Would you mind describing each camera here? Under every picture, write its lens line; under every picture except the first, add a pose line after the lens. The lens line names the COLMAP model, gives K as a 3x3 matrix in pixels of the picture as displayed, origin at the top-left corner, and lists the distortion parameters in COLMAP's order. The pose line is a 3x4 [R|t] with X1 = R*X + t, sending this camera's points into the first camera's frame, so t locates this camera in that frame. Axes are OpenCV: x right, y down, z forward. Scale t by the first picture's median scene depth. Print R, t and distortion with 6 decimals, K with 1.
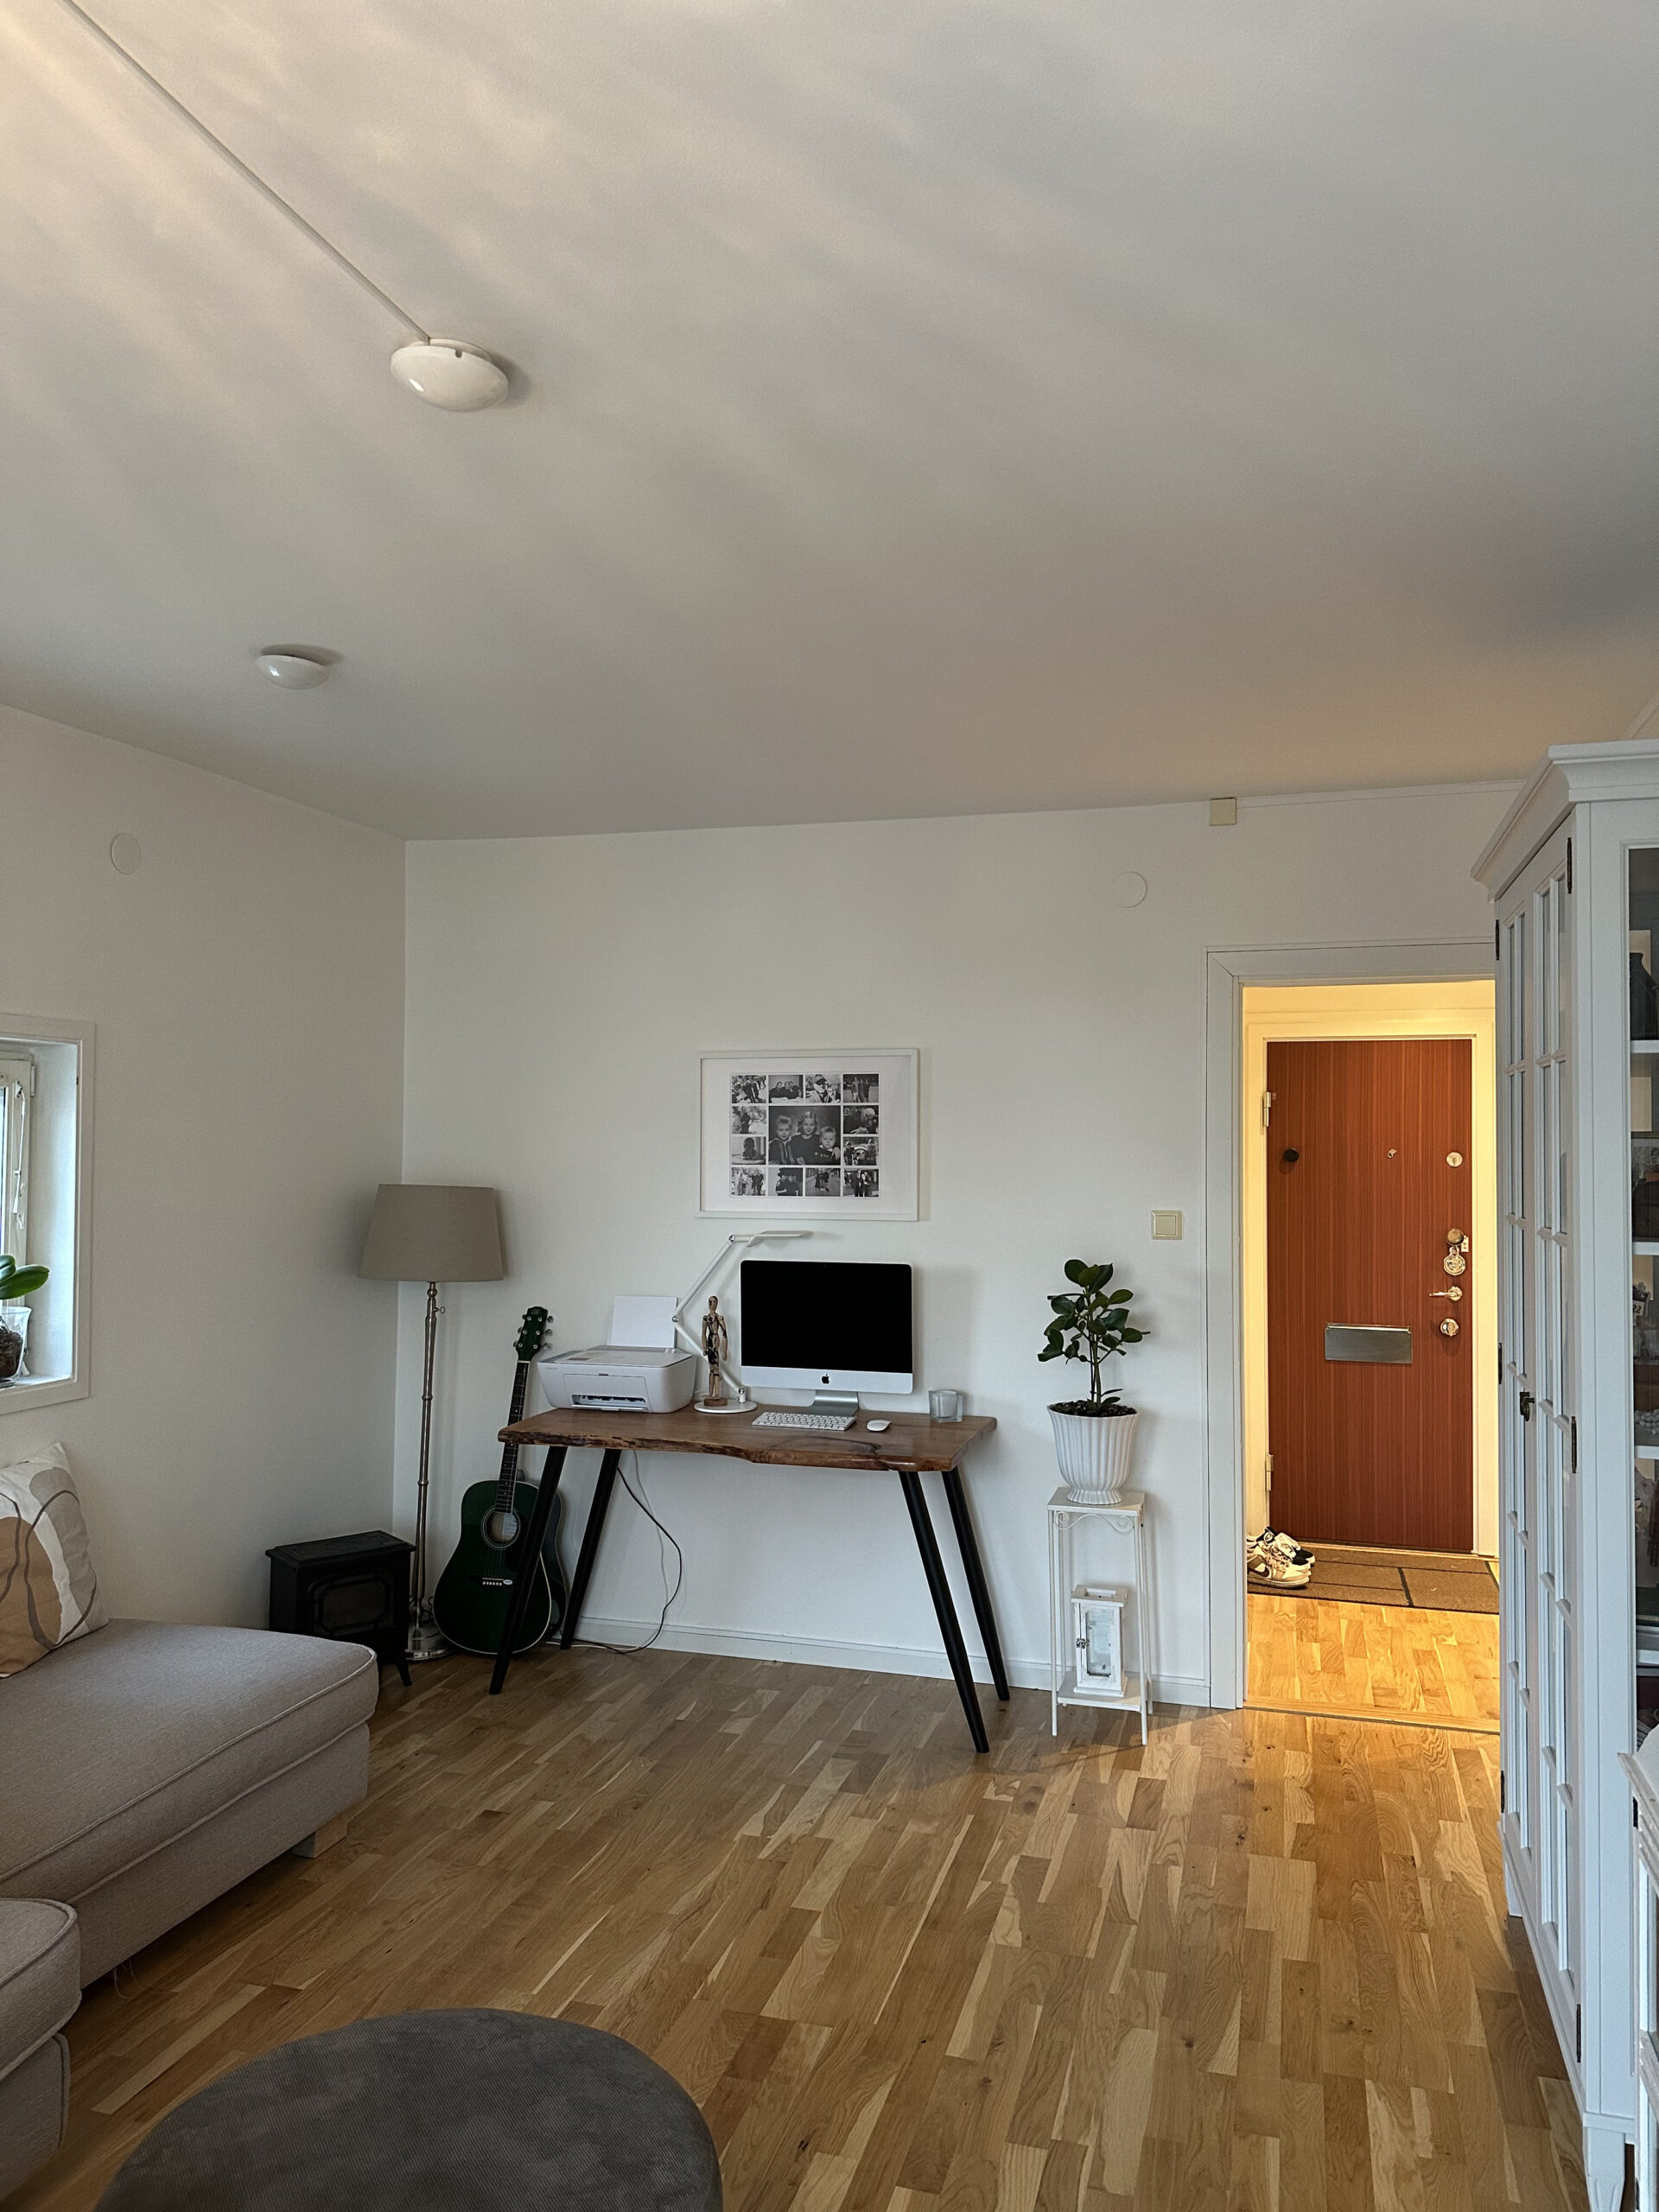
lens RADIAL K [[1555.5, 0, 822.3], [0, 1555.5, 1107.6], [0, 0, 1]] dist [-0.006447, -0.002253]
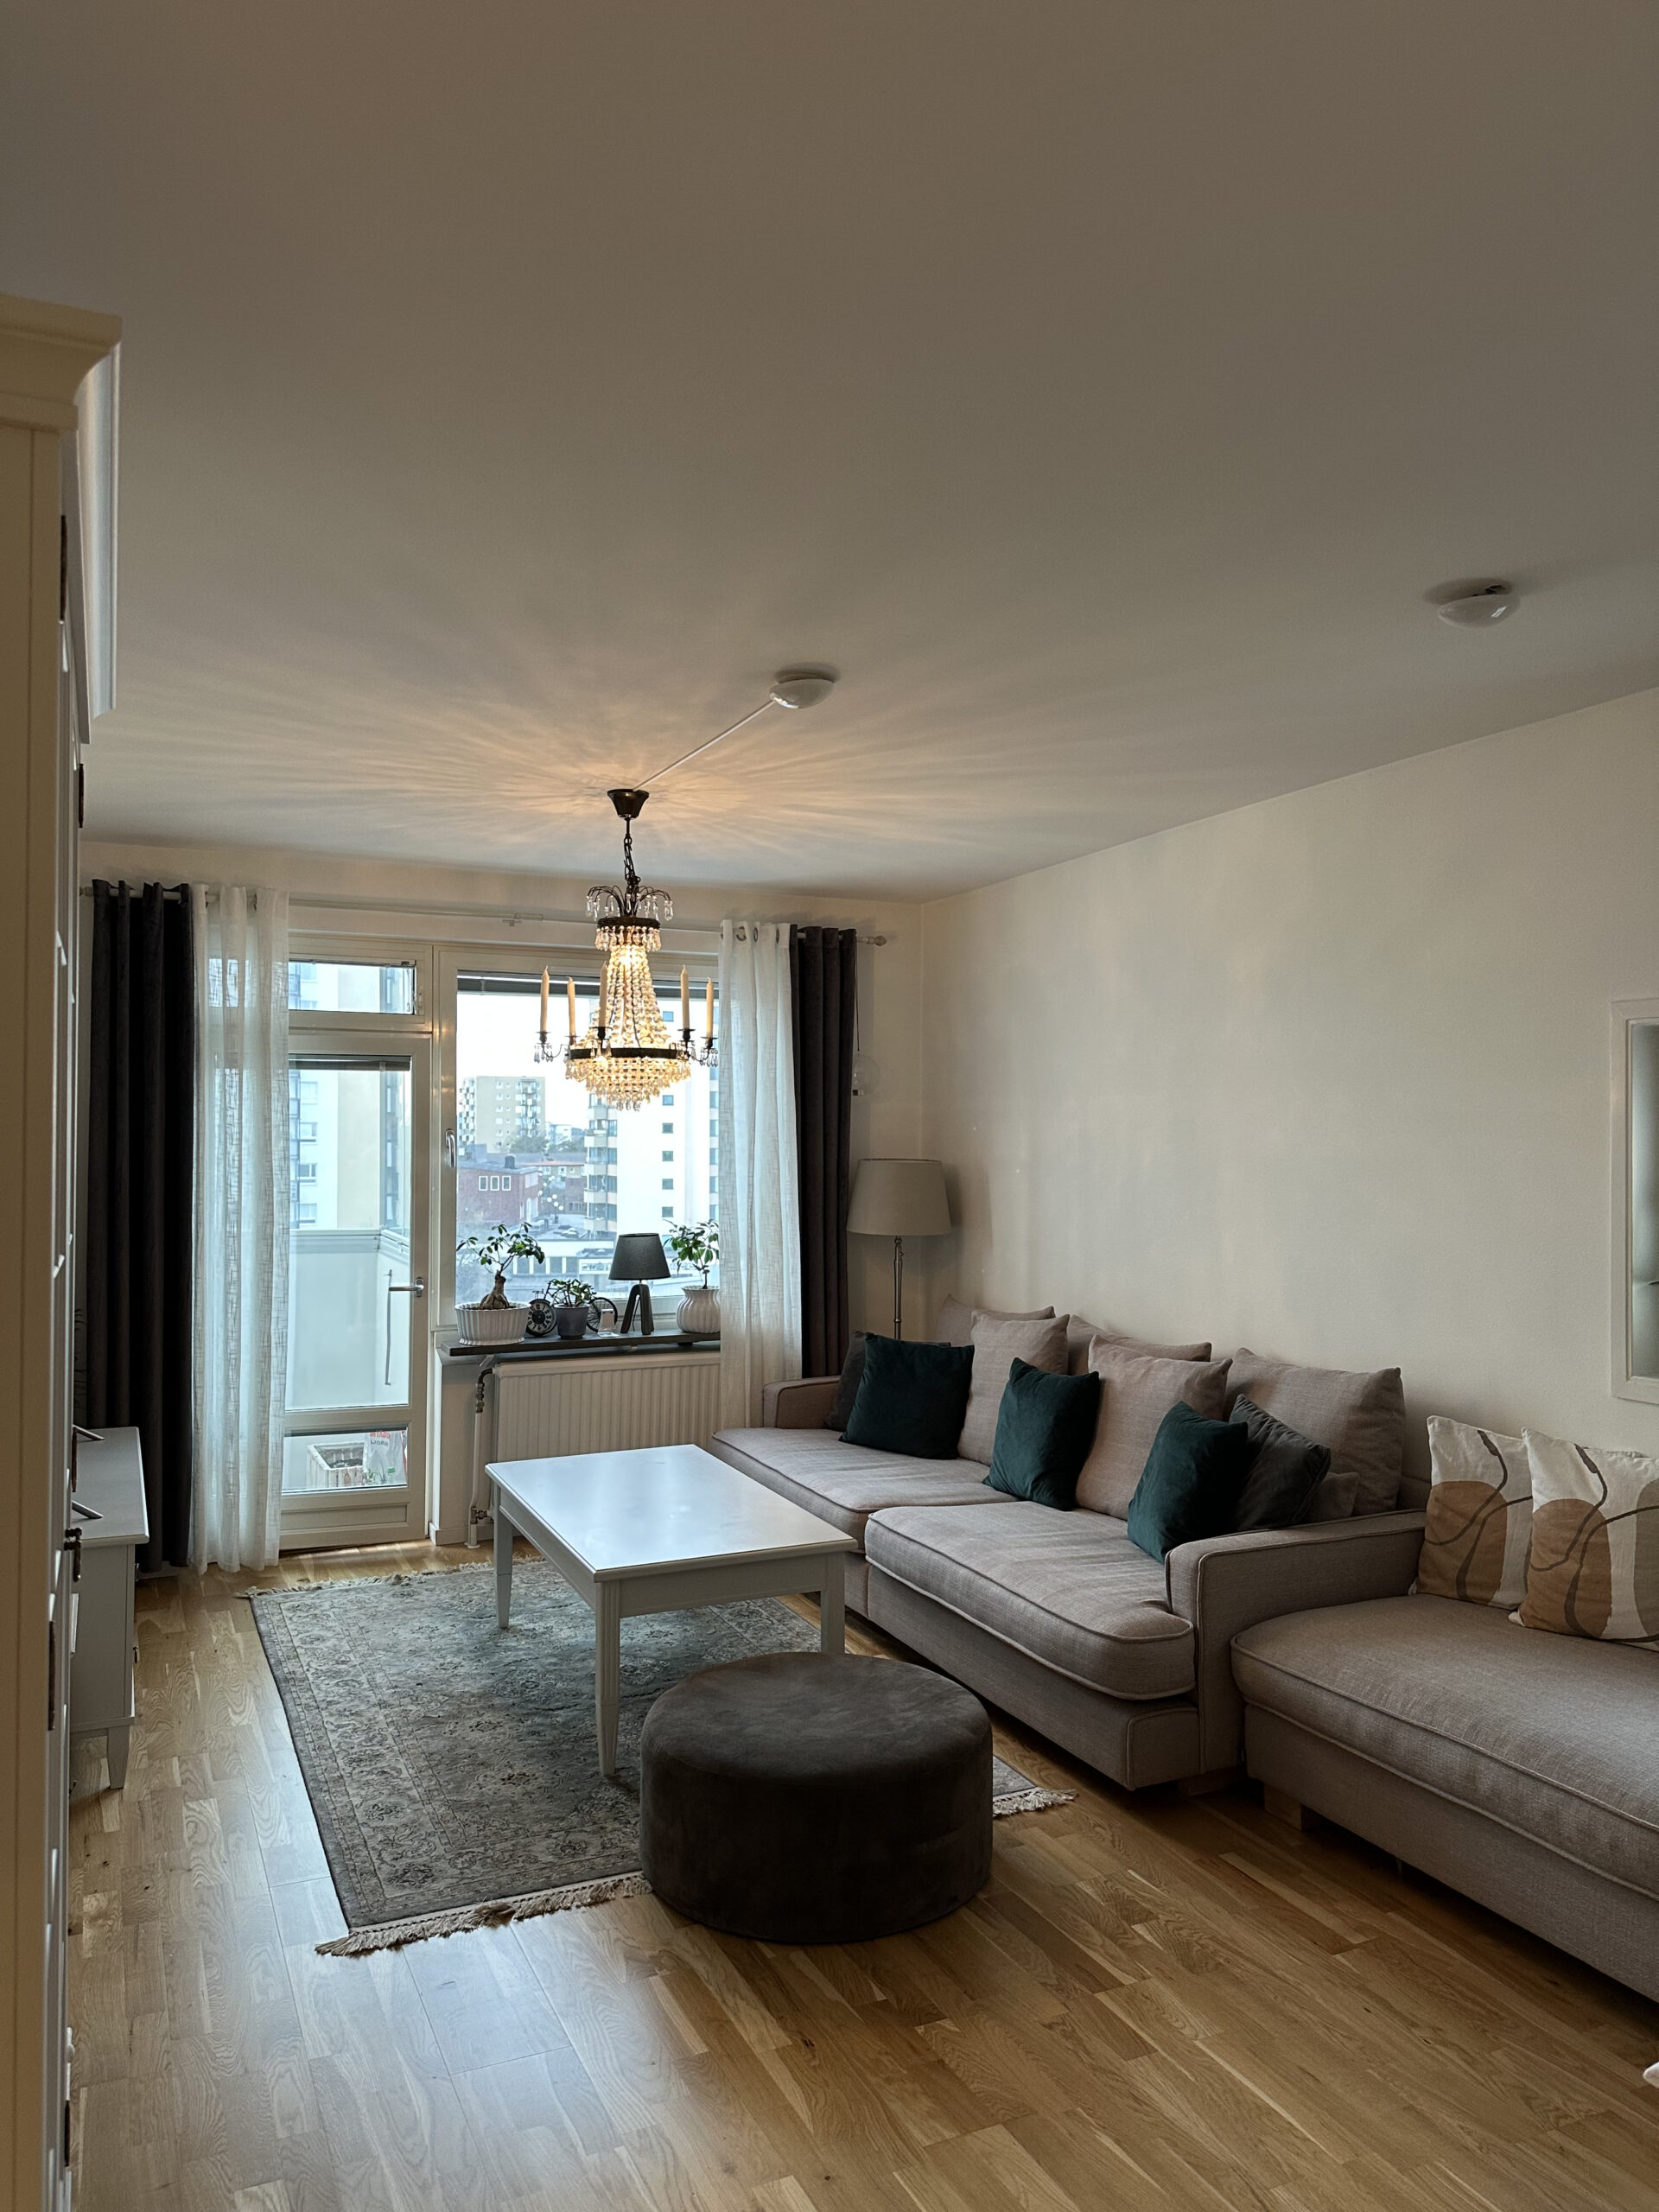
lens RADIAL K [[1555.5, 0, 821.5], [0, 1555.5, 1113.1], [0, 0, 1]] dist [-0.006447, -0.002253]
pose [[-0.748939, -0.013551, -0.662500, 0.605597], [0.016706, 0.999087, -0.039322, 0.046998], [0.662428, -0.040518, -0.748029, 1.567694]]
